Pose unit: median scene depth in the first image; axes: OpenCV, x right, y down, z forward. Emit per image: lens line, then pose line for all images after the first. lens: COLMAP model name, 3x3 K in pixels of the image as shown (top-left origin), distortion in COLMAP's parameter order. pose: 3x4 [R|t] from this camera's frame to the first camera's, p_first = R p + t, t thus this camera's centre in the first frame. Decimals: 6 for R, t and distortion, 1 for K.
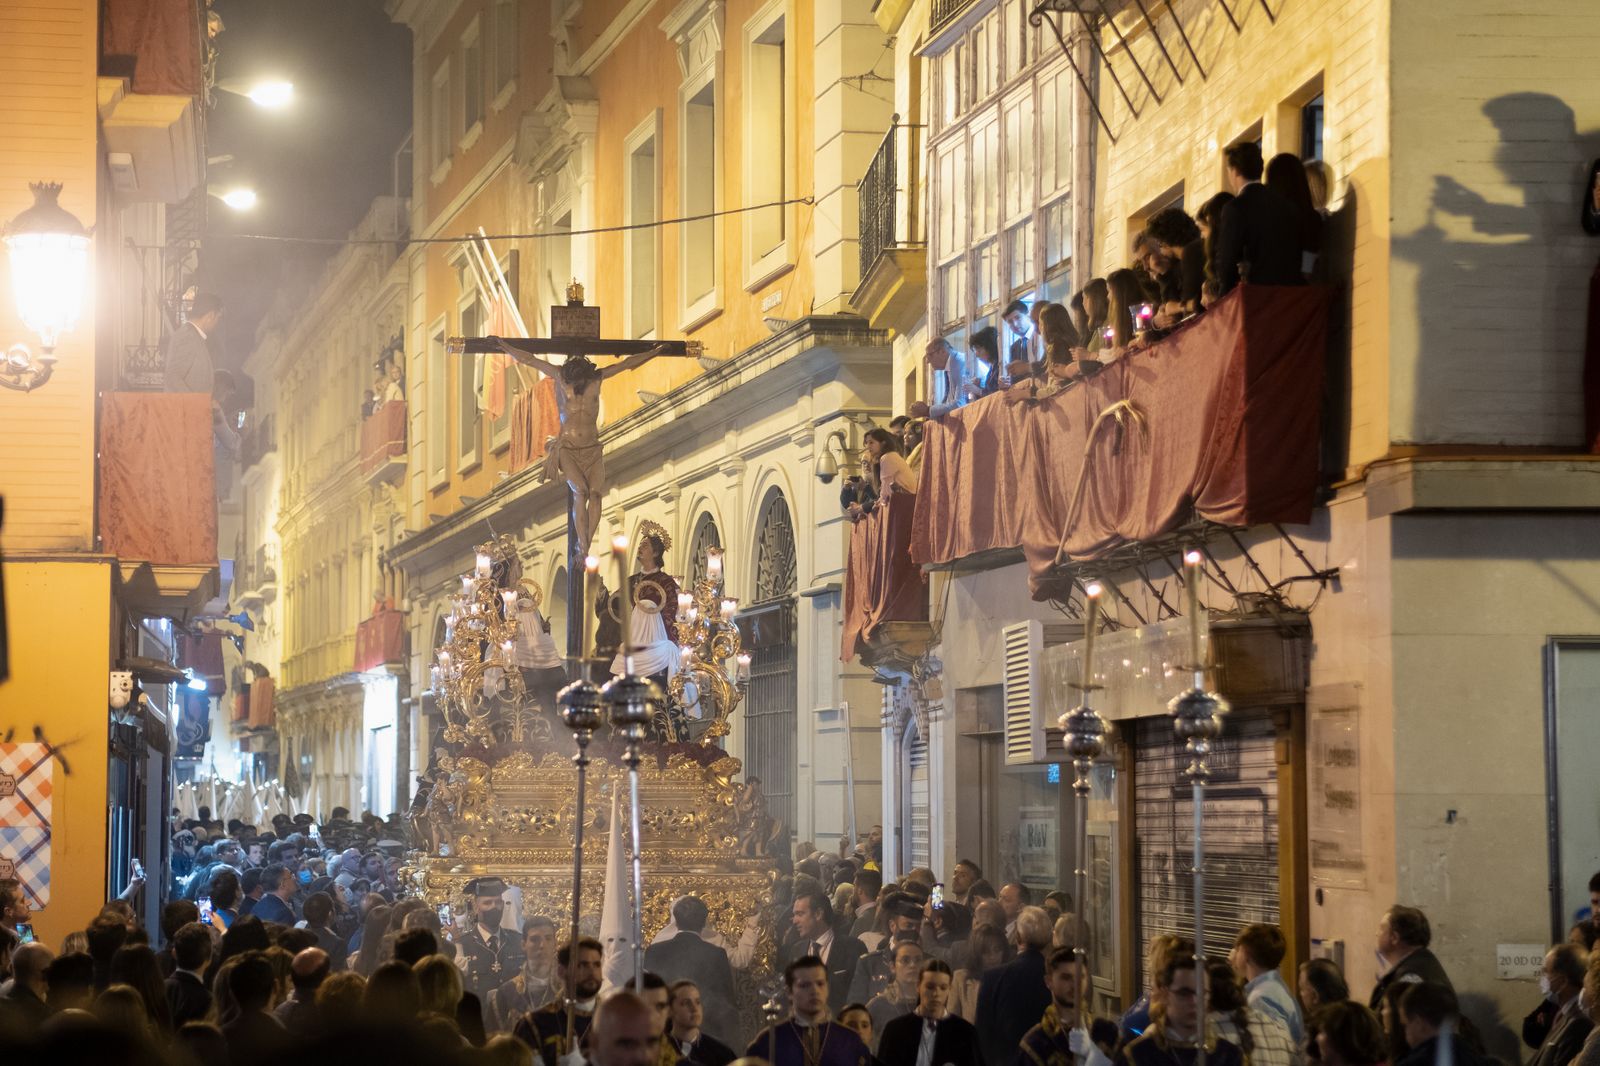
lens RADIAL K [[3516.6, 0, 822.3], [0, 3516.6, 502.8], [0, 0, 1]] dist [0.148781, 0.121082]
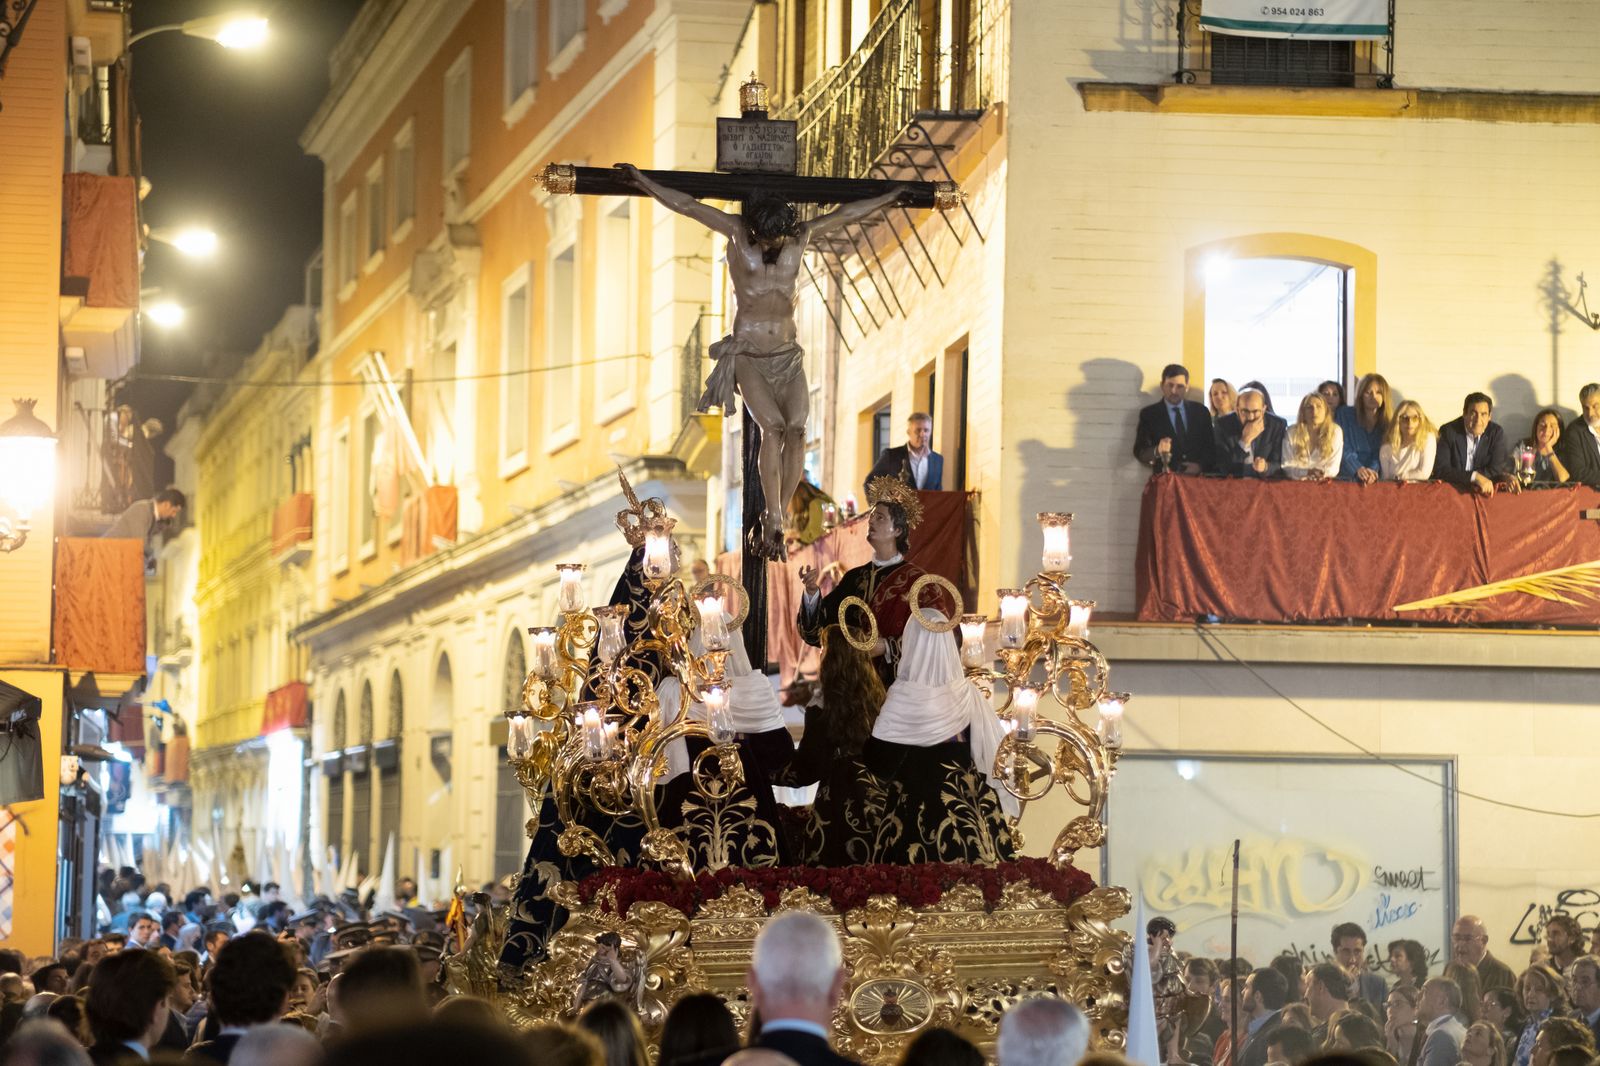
lens RADIAL K [[3574.8, 0, 835.6], [0, 3574.8, 508.0], [0, 0, 1]] dist [0.175823, -0.127554]
pose [[0.999637, 0.014685, 0.022589, 0.031765], [-0.014417, 0.999824, -0.011984, -0.019412], [-0.022761, 0.011654, 0.999673, -0.202762]]
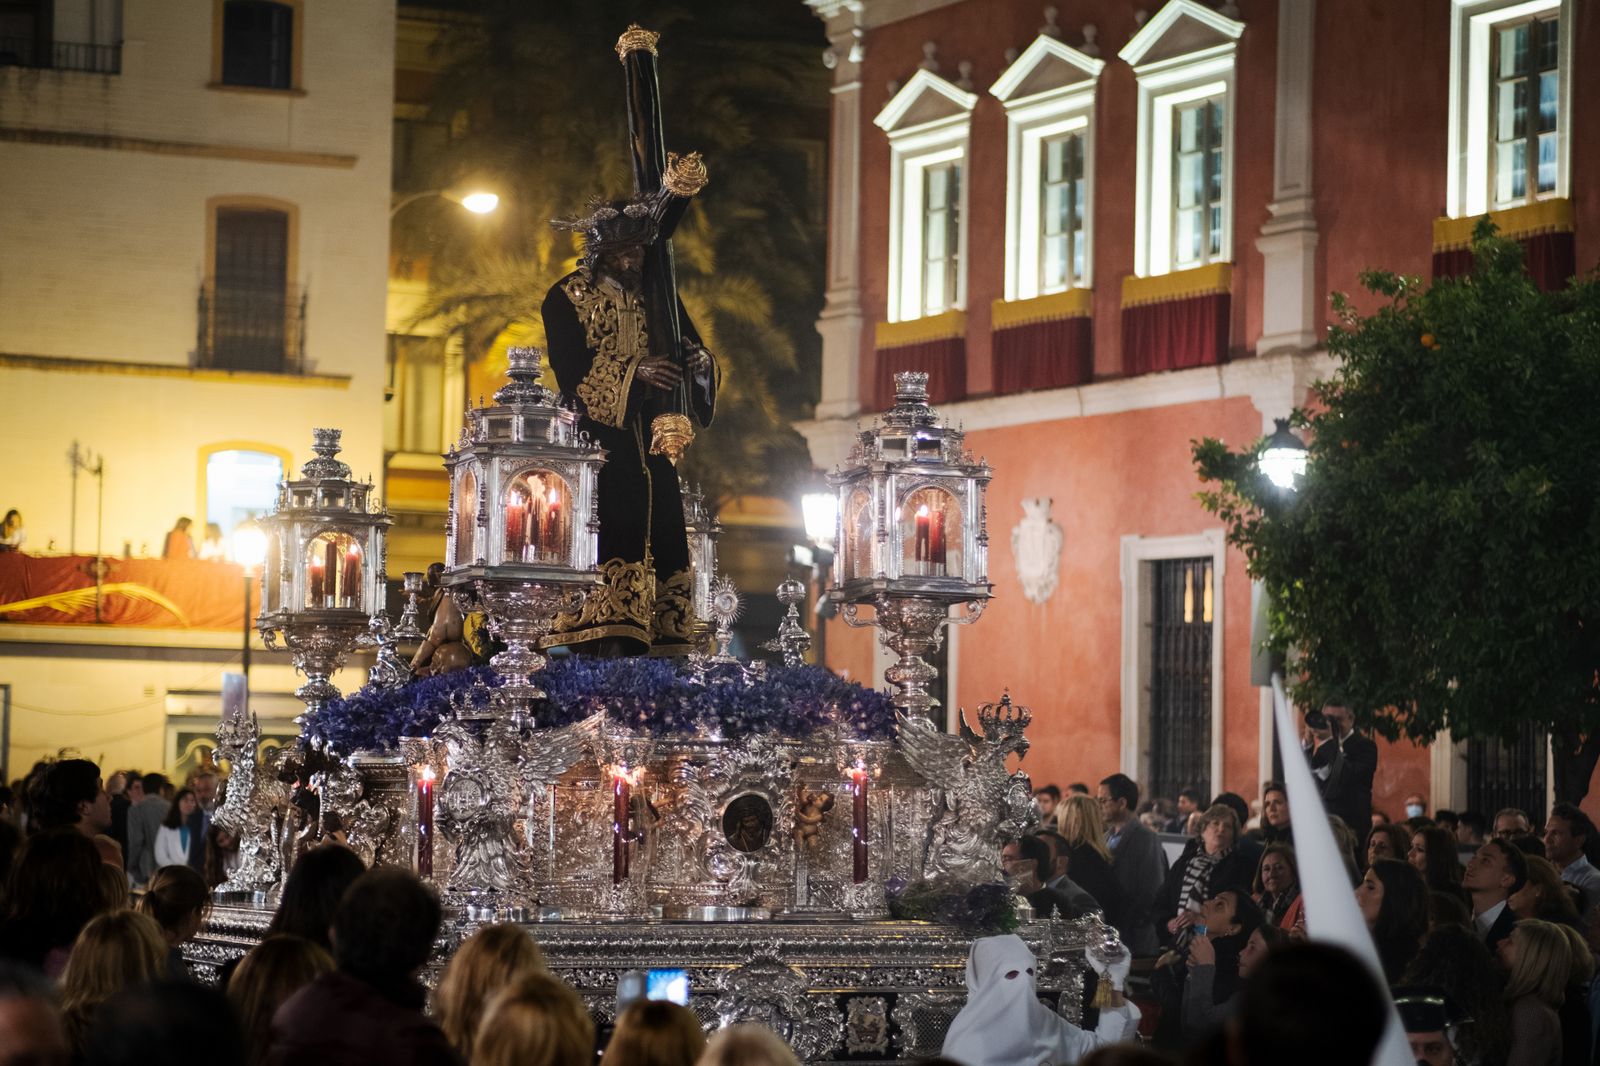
lens RADIAL K [[3574.8, 0, 835.6], [0, 3574.8, 508.0], [0, 0, 1]] dist [0.175823, -0.127554]
pose [[0.964983, 0.040395, 0.259183, 0.103239], [-0.044740, 0.998939, 0.010885, -0.076321], [-0.258468, -0.022099, 0.965767, -0.910758]]
